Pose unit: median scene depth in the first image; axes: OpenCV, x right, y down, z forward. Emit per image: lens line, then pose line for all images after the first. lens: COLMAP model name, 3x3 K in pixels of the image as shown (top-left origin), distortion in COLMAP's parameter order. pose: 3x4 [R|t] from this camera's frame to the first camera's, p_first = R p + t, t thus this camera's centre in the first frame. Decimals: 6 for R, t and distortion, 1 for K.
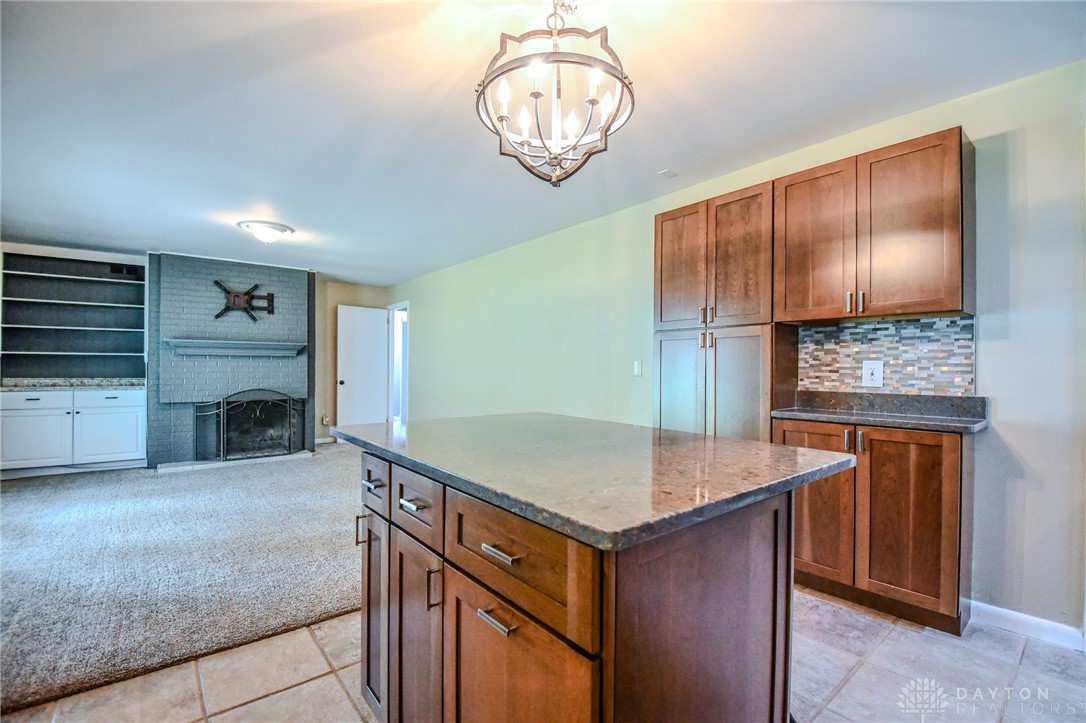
lens RADIAL K [[474.7, 0, 535.9], [0, 474.7, 367.2], [0, 0, 1]] dist [0.016106, -0.022913]
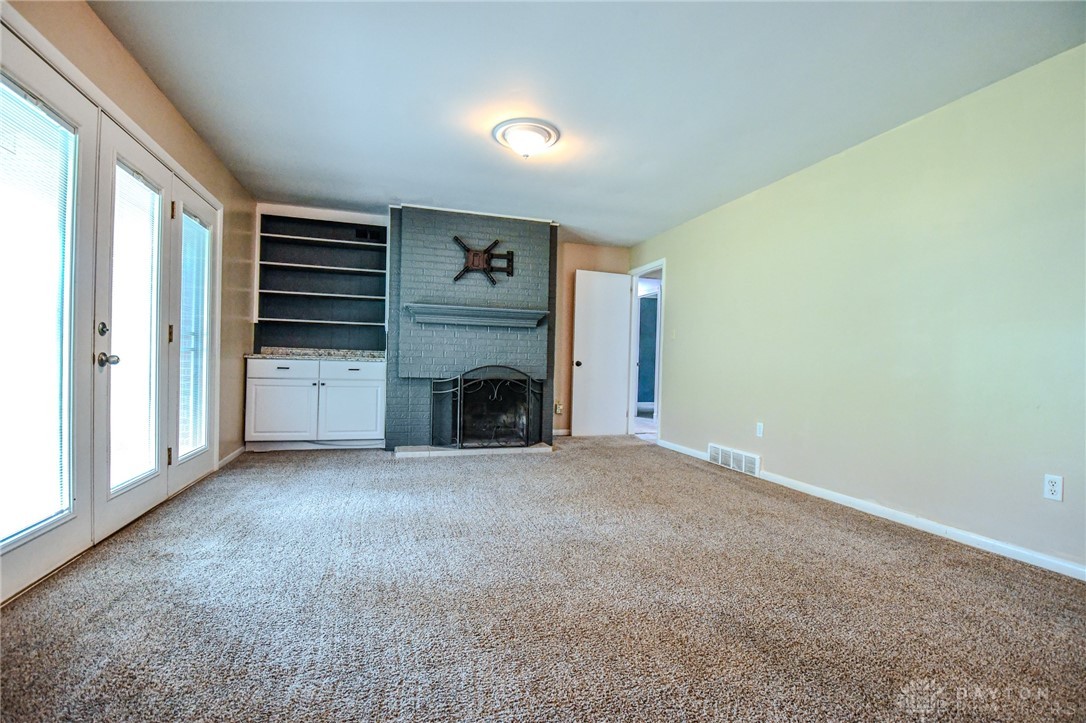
lens RADIAL K [[474.7, 0, 535.9], [0, 474.7, 367.2], [0, 0, 1]] dist [0.016106, -0.022913]
pose [[0.928156, 0.021869, -0.371548, -0.217655], [-0.020231, 0.999761, 0.008306, 0.042084], [0.371640, -0.000192, 0.928377, 0.263628]]
